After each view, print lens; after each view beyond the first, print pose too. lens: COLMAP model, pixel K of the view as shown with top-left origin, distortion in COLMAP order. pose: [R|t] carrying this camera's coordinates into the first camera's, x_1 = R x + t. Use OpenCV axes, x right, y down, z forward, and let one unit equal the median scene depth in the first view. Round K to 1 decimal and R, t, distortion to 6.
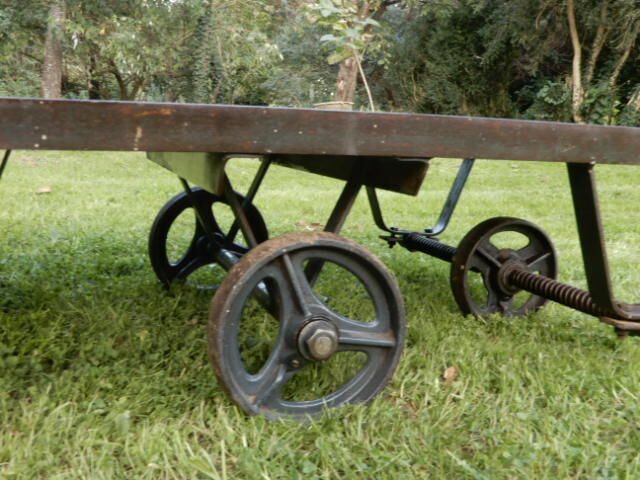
lens RADIAL K [[708.0, 0, 320.0], [0, 708.0, 238.4], [0, 0, 1]] dist [0.003080, 0.000000]
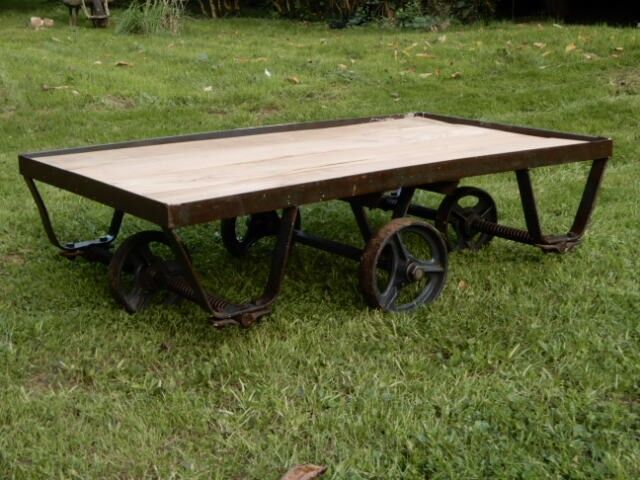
lens RADIAL K [[1054.1, 0, 320.5], [0, 1054.1, 240.0], [0, 0, 1]] dist [0.008758, 0.000000]
pose [[0.962588, -0.112987, 0.246288, -0.931745], [0.092658, 0.991377, 0.092662, -0.235479], [-0.254634, -0.066375, 0.964757, -1.722340]]
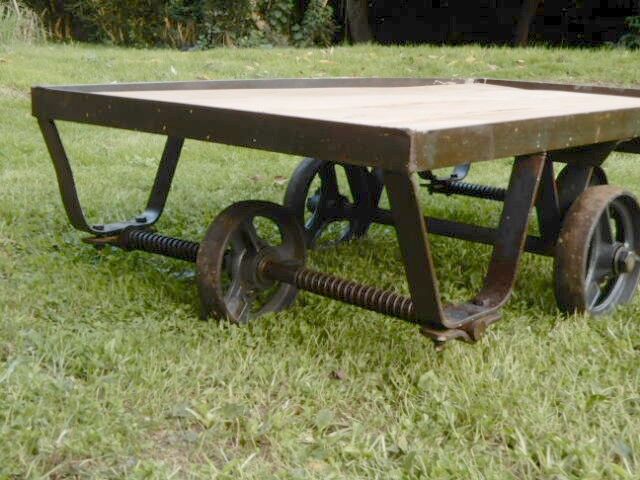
lens RADIAL K [[948.9, 0, 319.5], [0, 948.9, 240.5], [0, 0, 1]] dist [0.009196, 0.000000]
pose [[0.893000, -0.106172, 0.437355, -1.320703], [0.076012, 0.993395, 0.085955, -0.102025], [-0.443592, -0.043513, 0.895172, -0.417750]]
